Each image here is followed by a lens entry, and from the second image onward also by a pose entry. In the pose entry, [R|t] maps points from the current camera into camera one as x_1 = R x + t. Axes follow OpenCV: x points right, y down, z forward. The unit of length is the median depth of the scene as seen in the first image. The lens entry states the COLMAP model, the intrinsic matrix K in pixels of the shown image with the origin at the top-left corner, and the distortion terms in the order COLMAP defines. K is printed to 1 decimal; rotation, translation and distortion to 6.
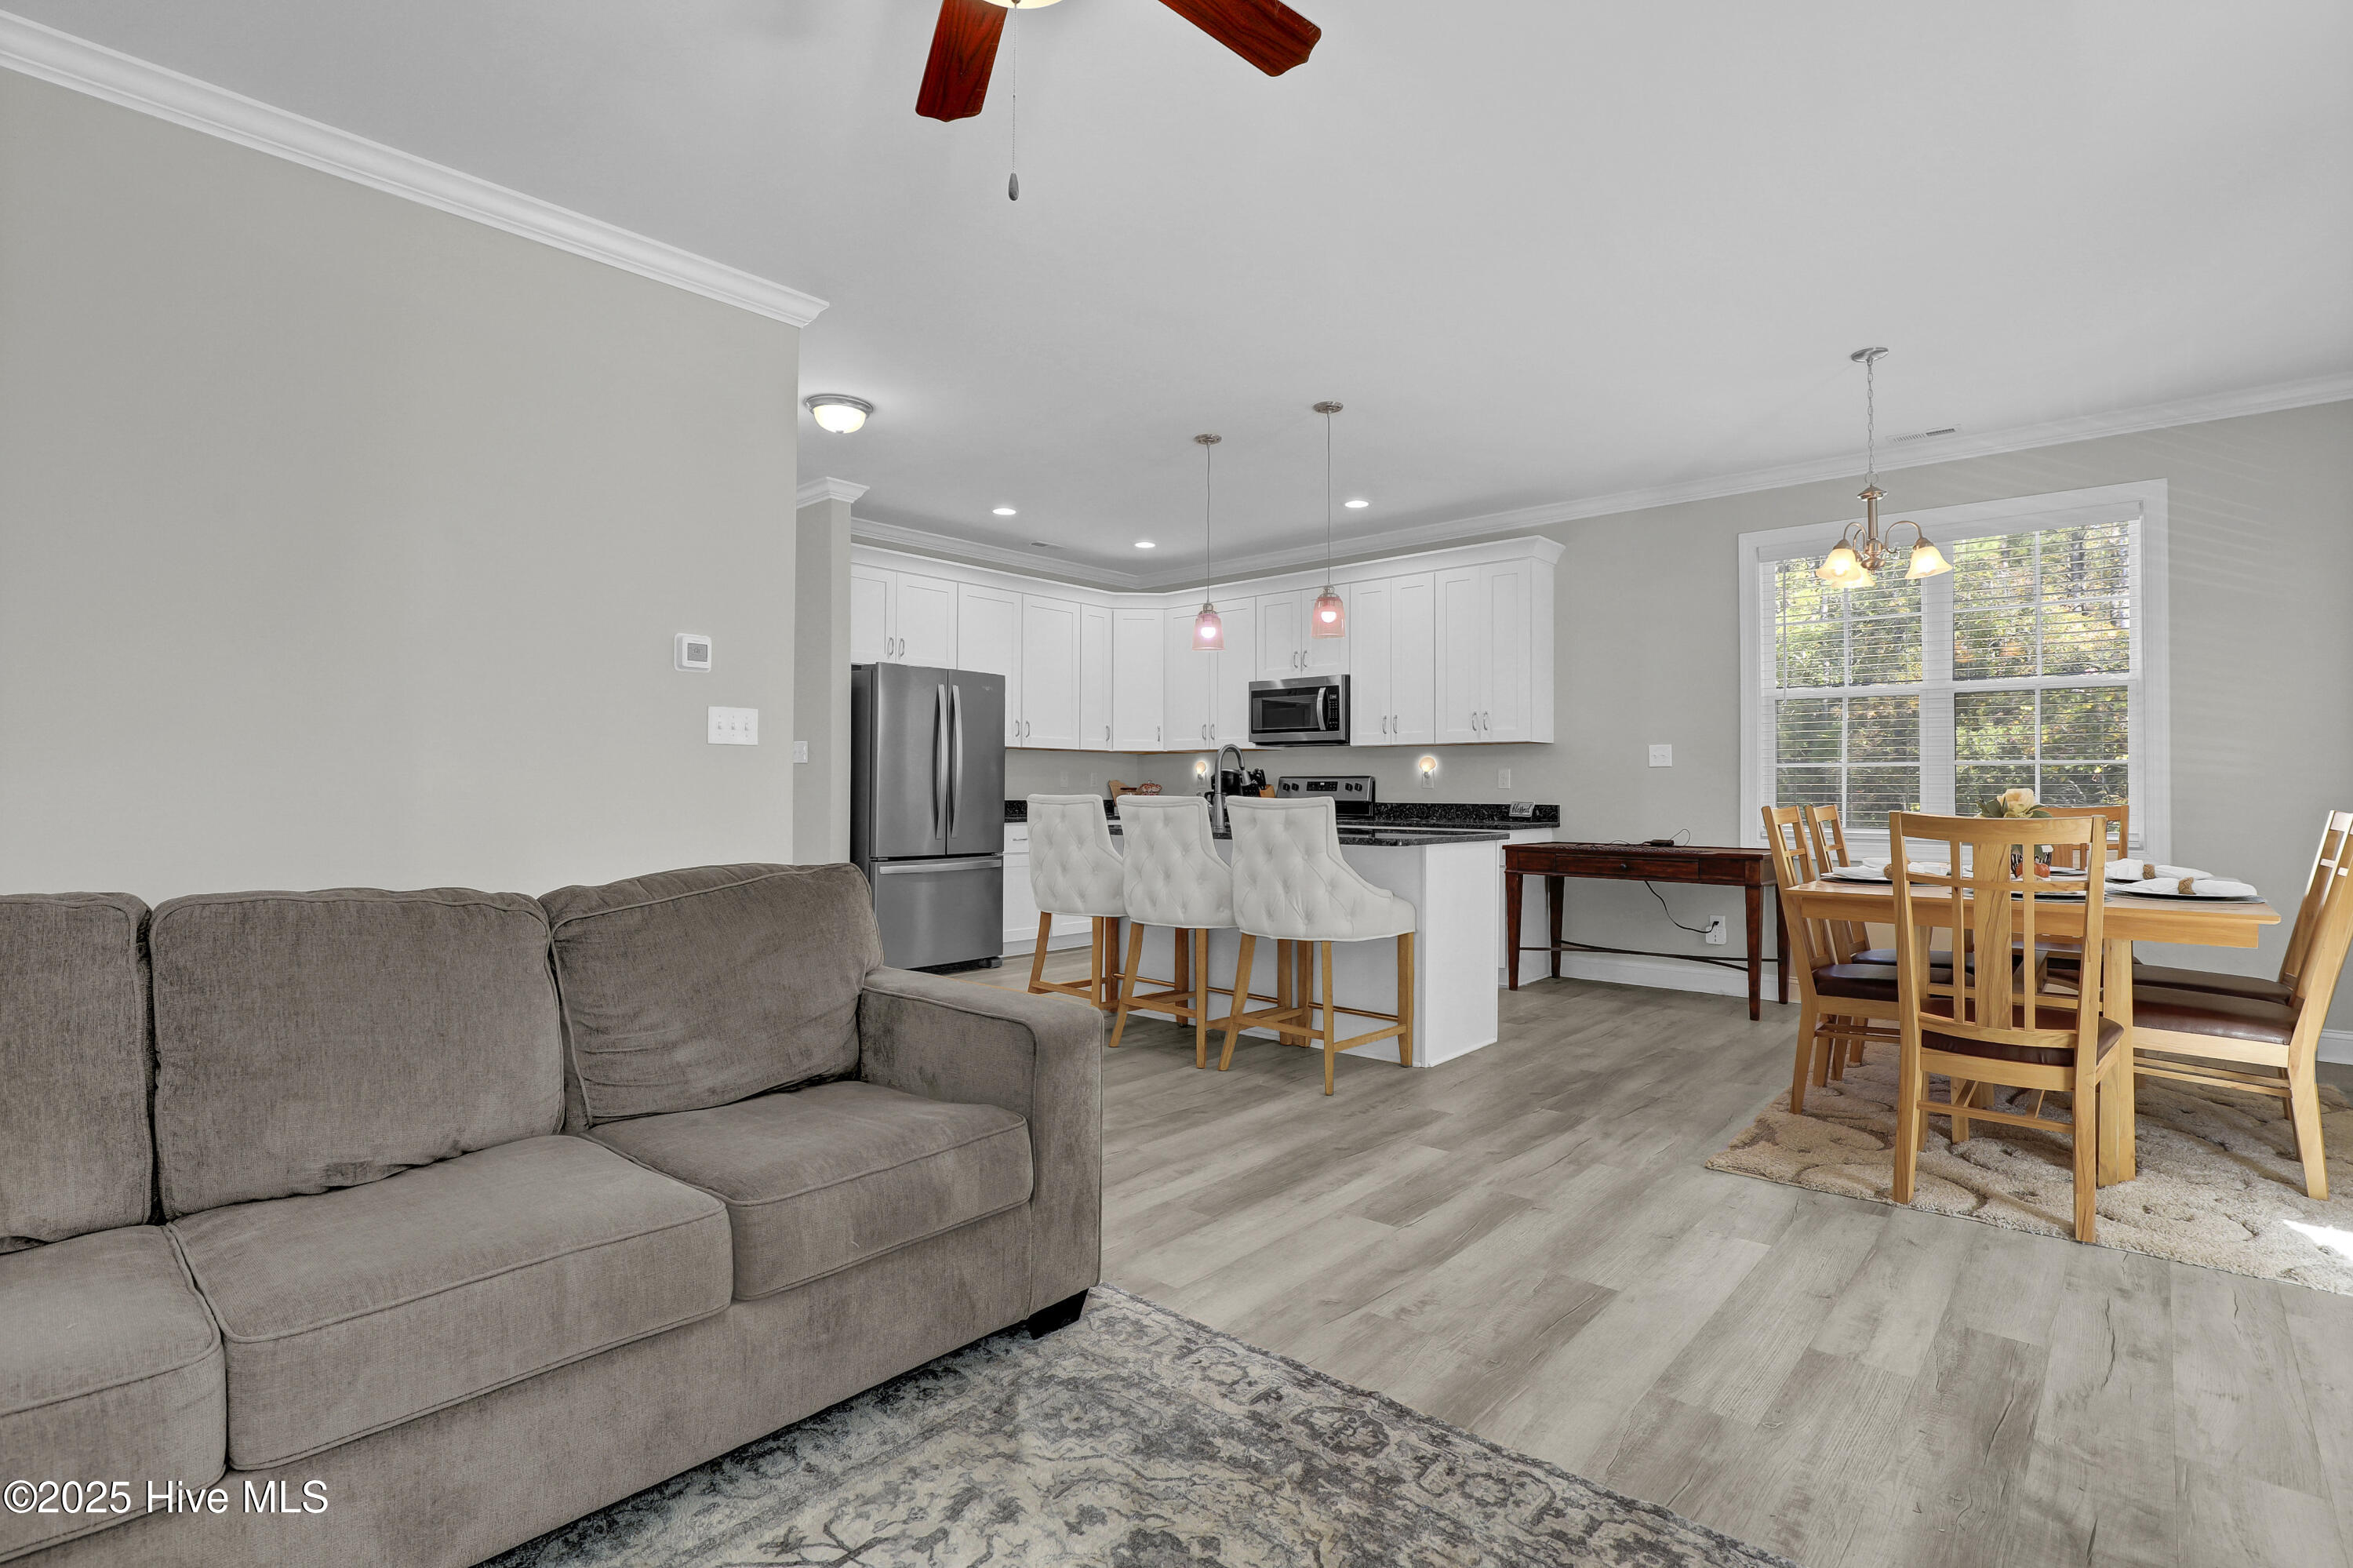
lens RADIAL K [[1113.8, 0, 1186.4], [0, 1113.8, 778.6], [0, 0, 1]] dist [-0.004982, -0.000666]
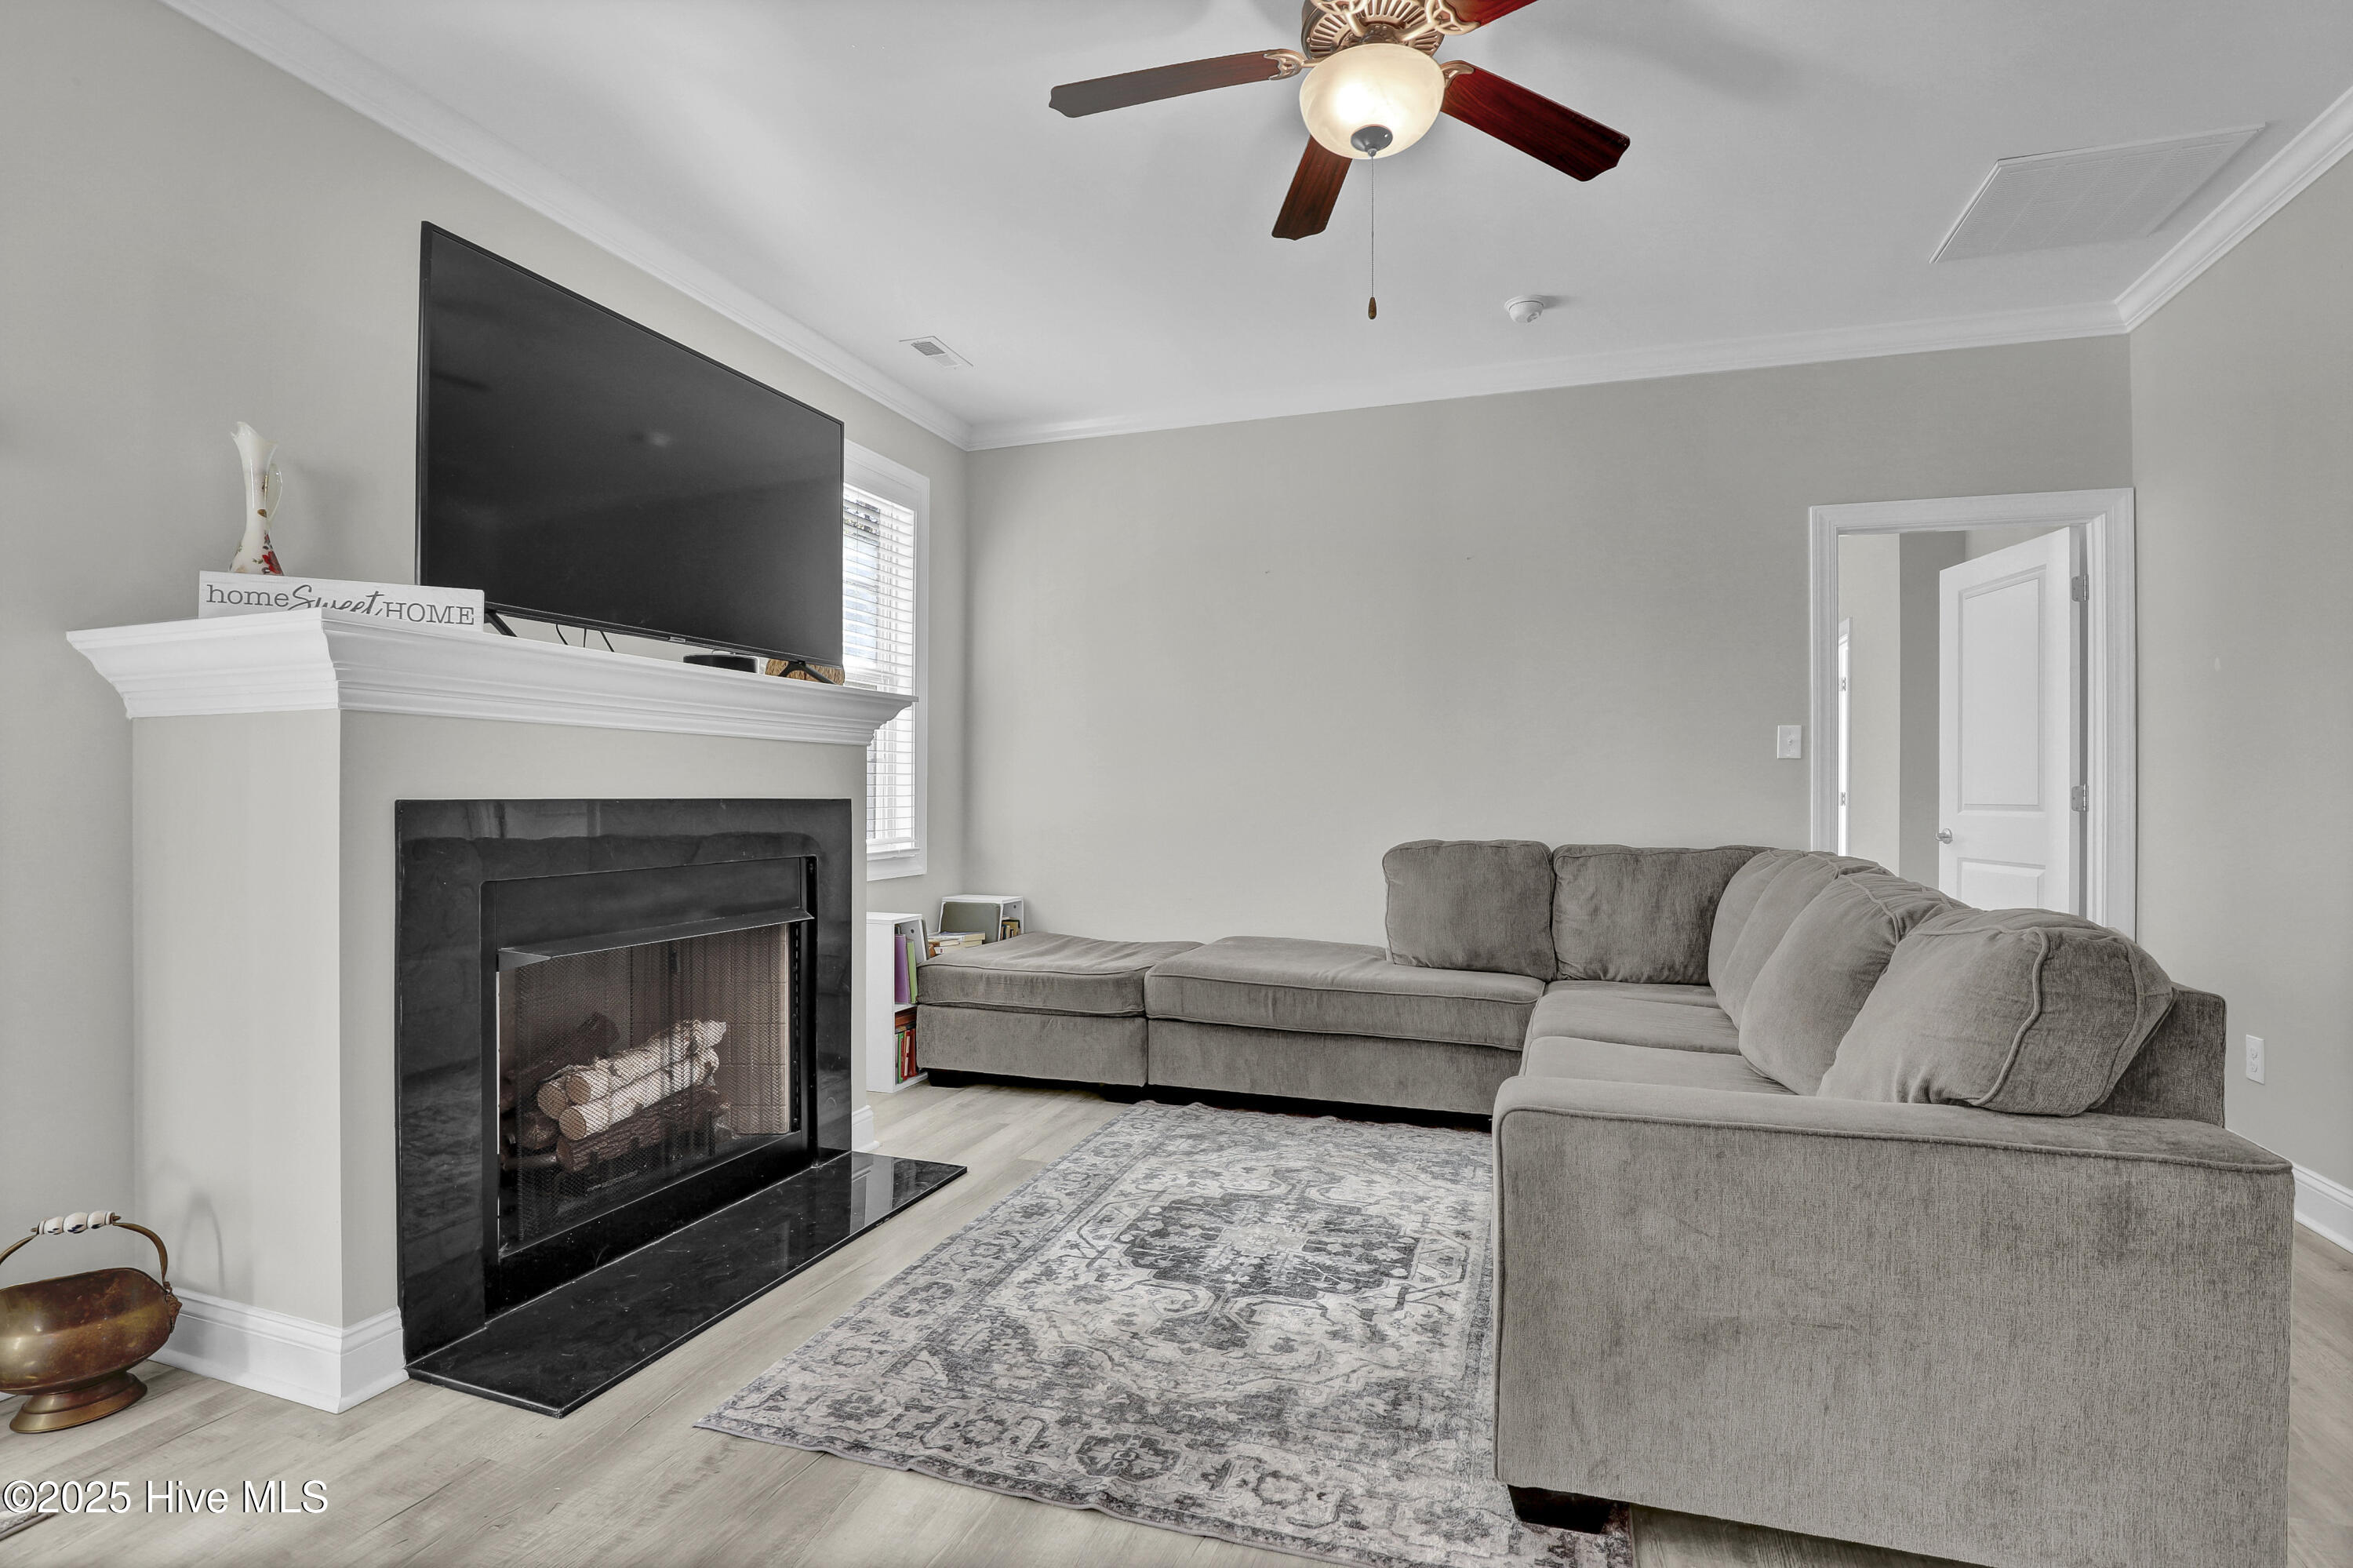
lens RADIAL K [[1113.8, 0, 1180.0], [0, 1113.8, 796.7], [0, 0, 1]] dist [-0.004982, -0.000666]
pose [[-0.925642, -0.008888, -0.378295, 0.502288], [-0.006437, 0.999949, -0.007744, 0.022681], [0.378345, -0.004733, -0.925653, 2.060081]]
